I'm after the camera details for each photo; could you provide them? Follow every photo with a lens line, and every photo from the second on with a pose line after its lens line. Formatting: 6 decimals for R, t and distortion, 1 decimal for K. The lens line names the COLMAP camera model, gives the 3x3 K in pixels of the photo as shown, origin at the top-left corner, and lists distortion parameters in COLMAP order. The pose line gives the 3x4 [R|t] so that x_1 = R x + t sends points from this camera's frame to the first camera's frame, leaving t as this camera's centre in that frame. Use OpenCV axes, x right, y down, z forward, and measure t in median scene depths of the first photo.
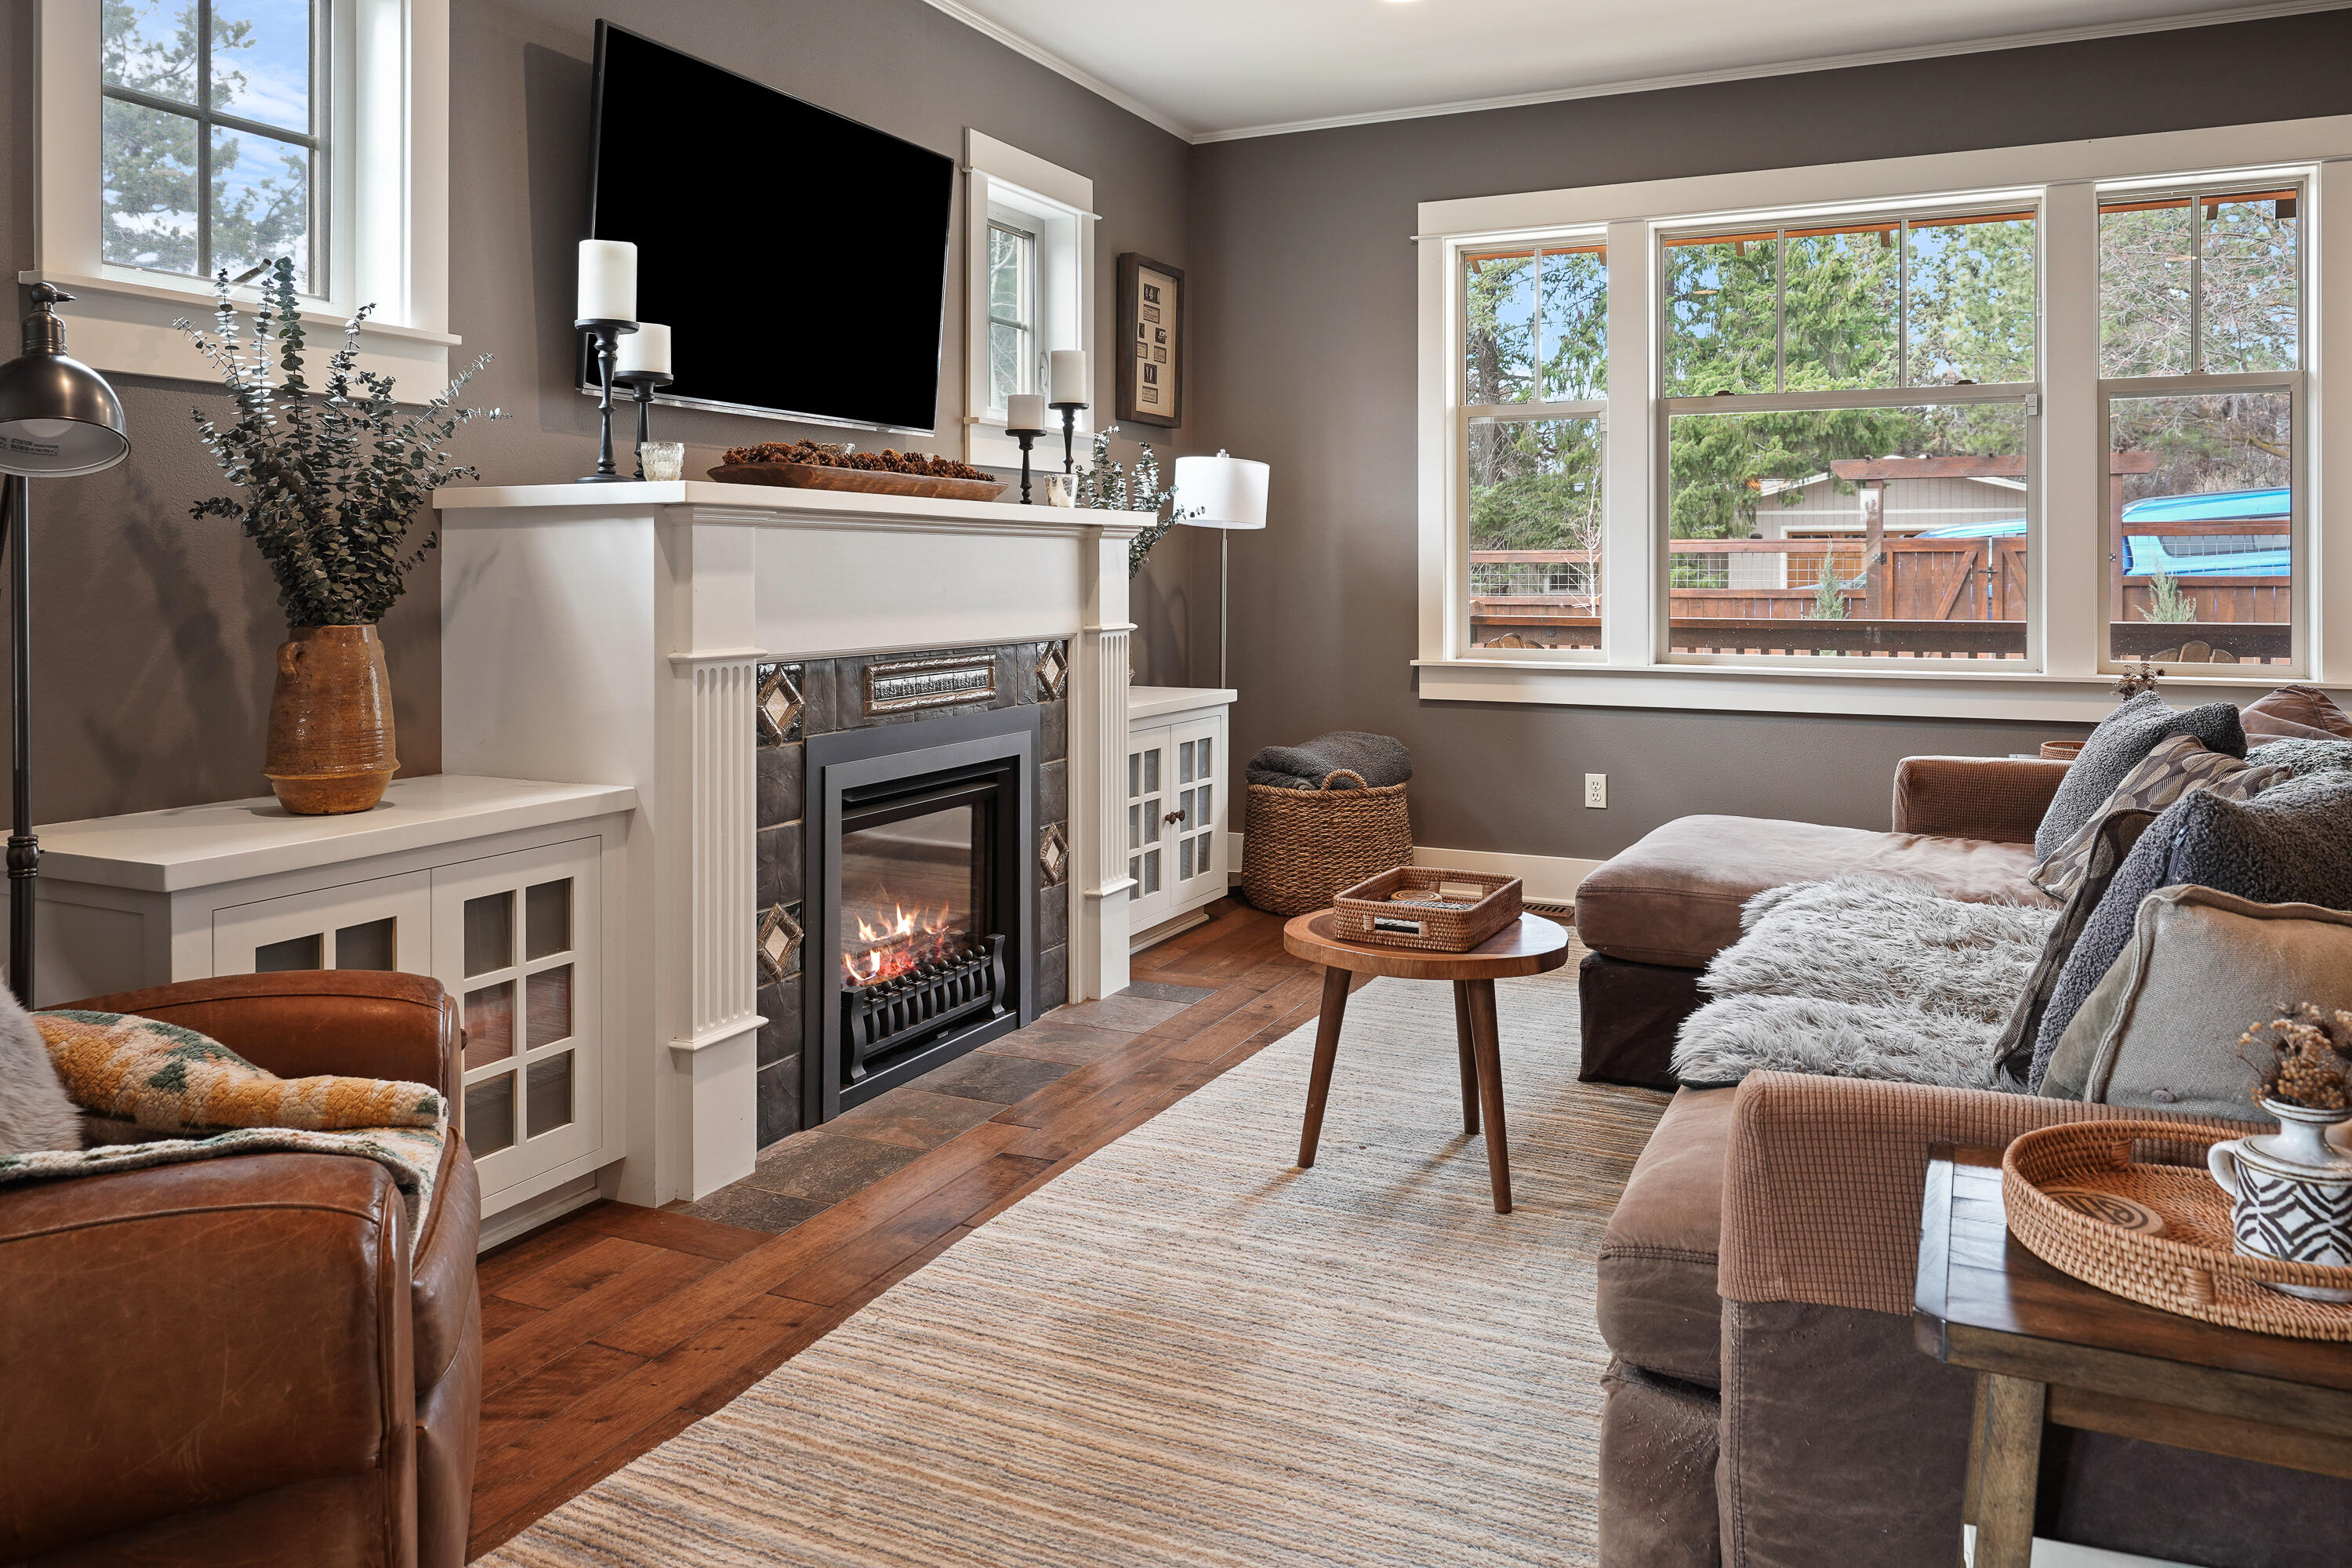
lens RADIAL K [[1615.9, 0, 1187.2], [0, 1615.9, 739.0], [0, 0, 1]] dist [-0.004110, 0.002089]
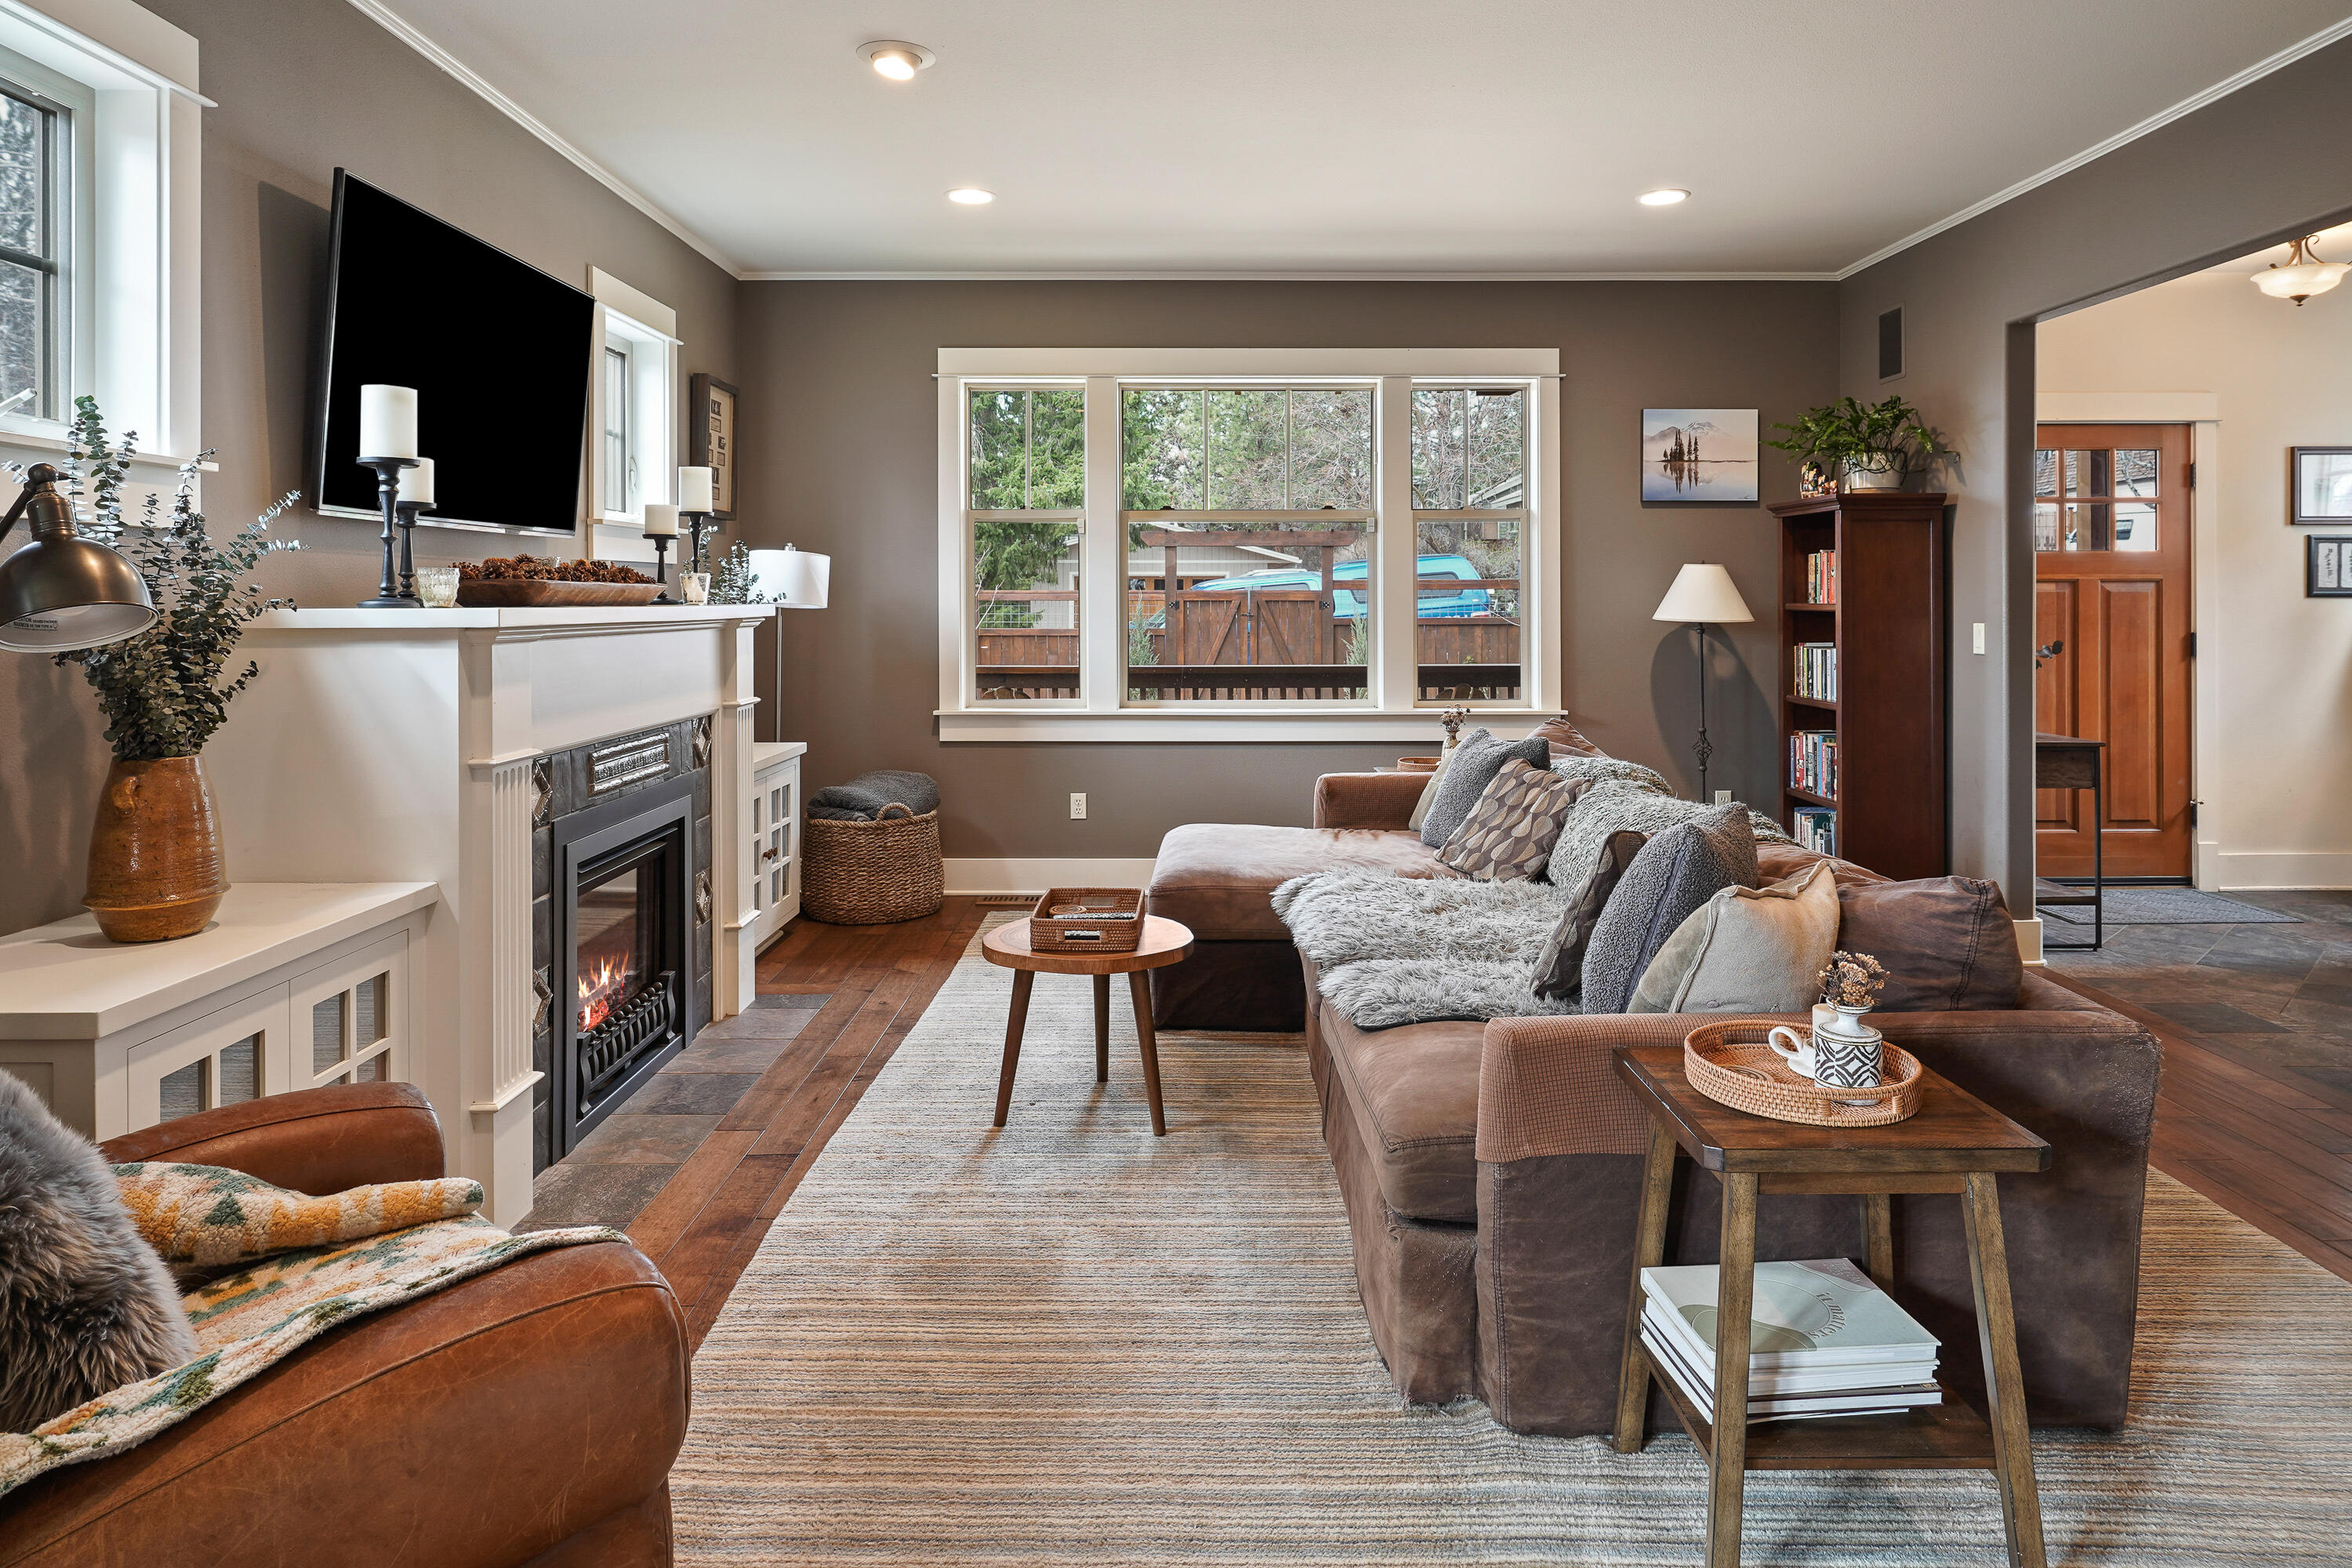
lens RADIAL K [[1341.9, 0, 1170.7], [0, 1341.9, 769.5], [0, 0, 1]] dist [-0.004052, 0.004150]
pose [[0.908241, -0.051858, 0.415222, -0.254102], [0.044149, 0.998628, 0.028151, -0.049120], [-0.416113, -0.007236, 0.909284, -0.038741]]
